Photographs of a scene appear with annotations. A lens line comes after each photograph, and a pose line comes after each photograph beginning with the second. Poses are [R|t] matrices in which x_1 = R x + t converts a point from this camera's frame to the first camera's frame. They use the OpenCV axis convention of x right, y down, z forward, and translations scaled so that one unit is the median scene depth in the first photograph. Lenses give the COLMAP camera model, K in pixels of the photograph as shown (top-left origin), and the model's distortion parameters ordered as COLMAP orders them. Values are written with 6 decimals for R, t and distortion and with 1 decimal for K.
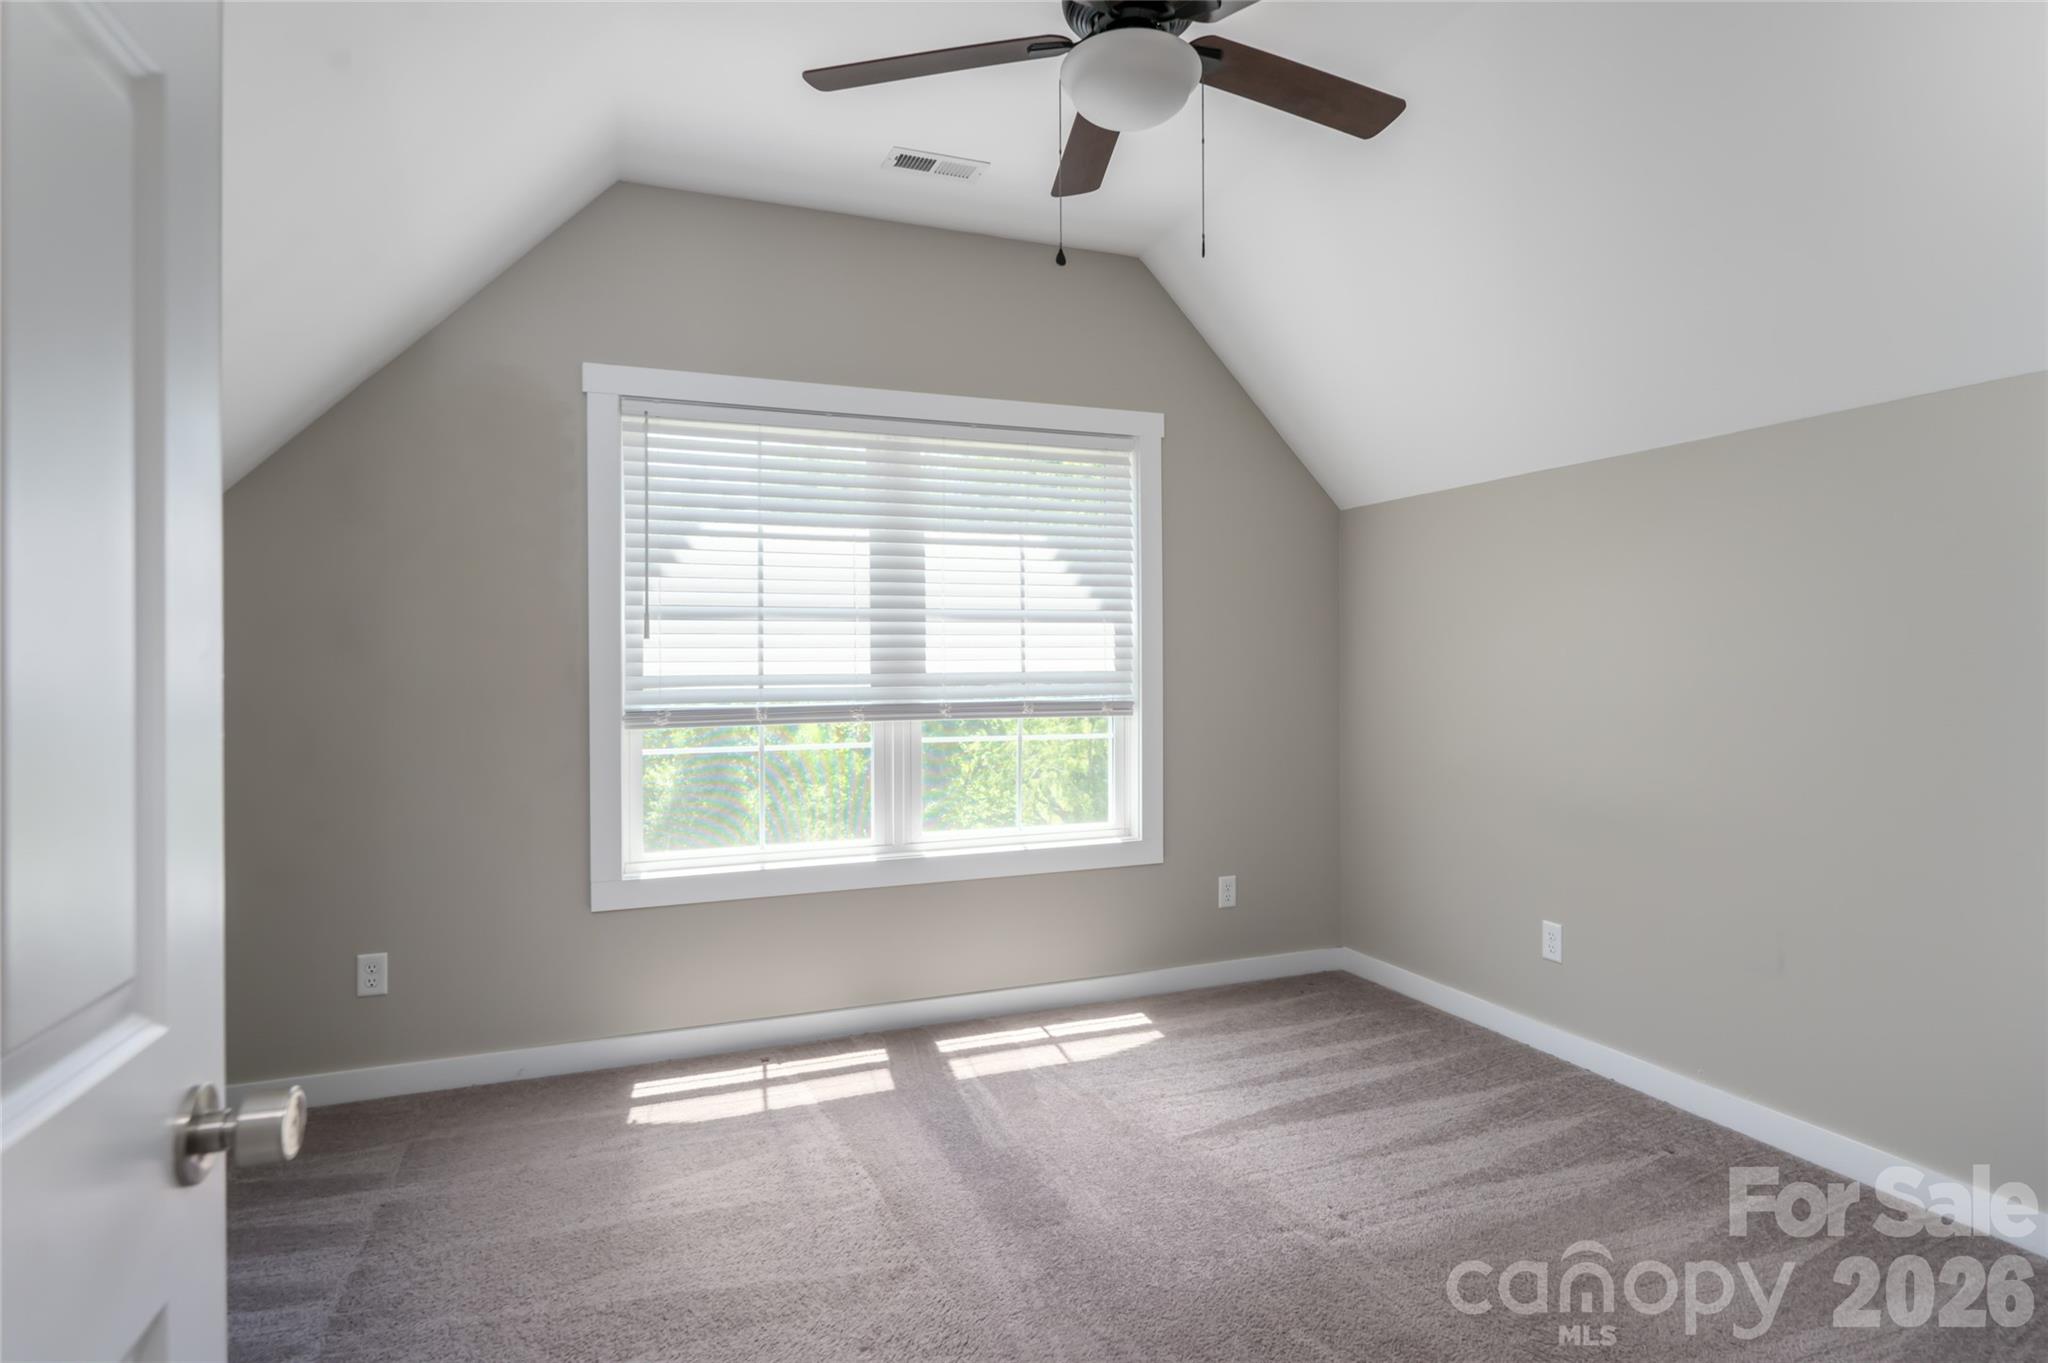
lens RADIAL K [[1142.1, 0, 1031.1], [0, 1142.1, 665.2], [0, 0, 1]] dist [0.003825, 0.002055]
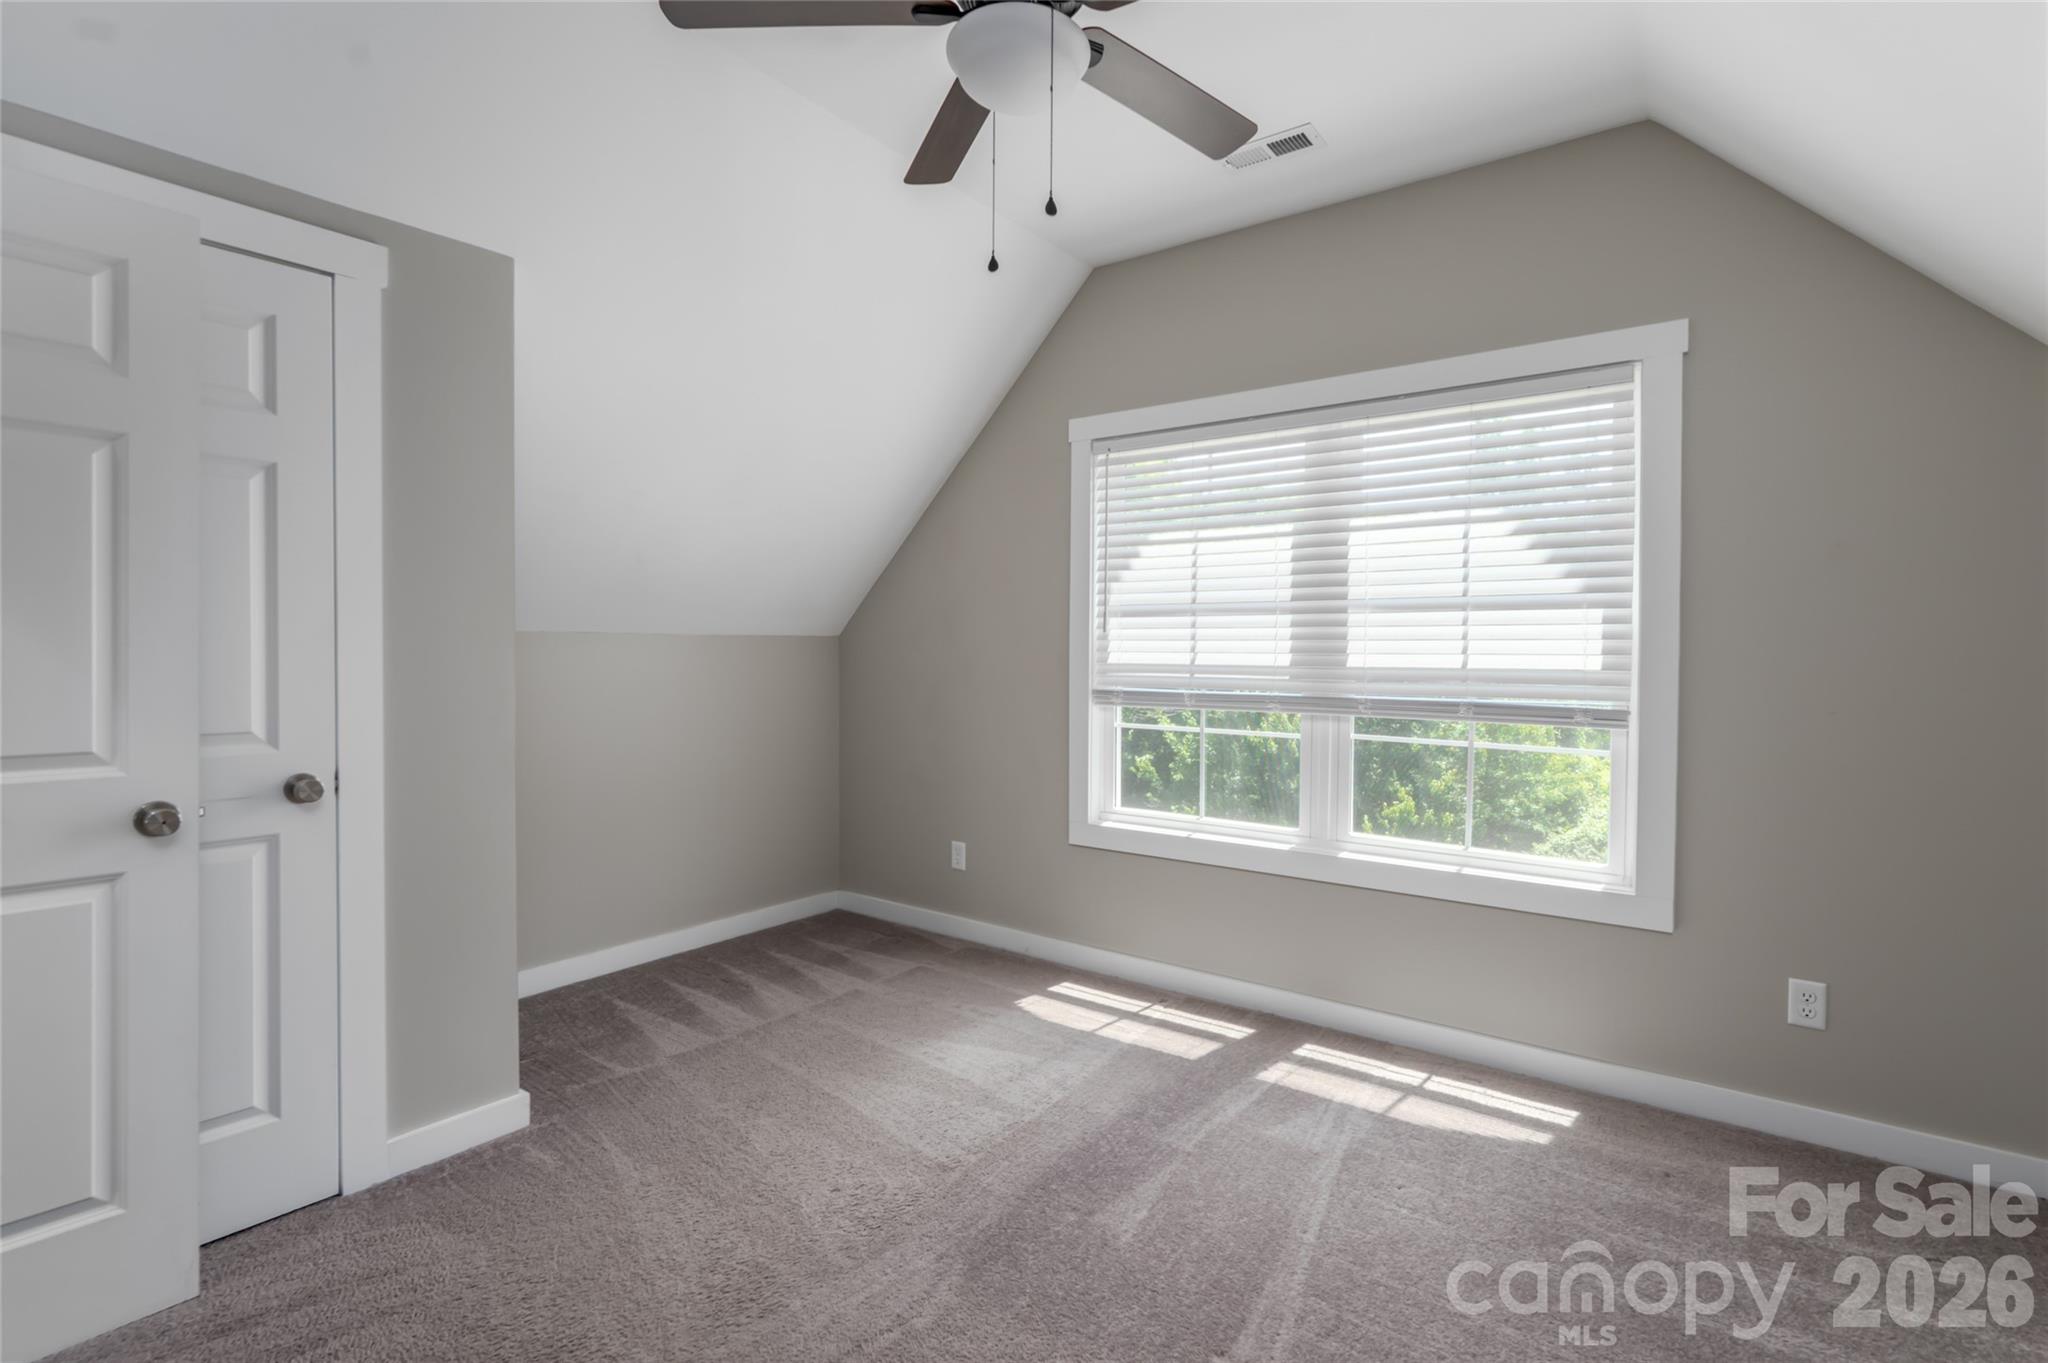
lens RADIAL K [[992.4, 0, 1029.4], [0, 992.4, 671.9], [0, 0, 1]] dist [-0.000543, 0.000203]
pose [[0.500427, 0.026229, -0.865382, 0.511614], [-0.016976, 0.999646, 0.020481, -0.001346], [0.865612, 0.004441, 0.500695, 0.360359]]
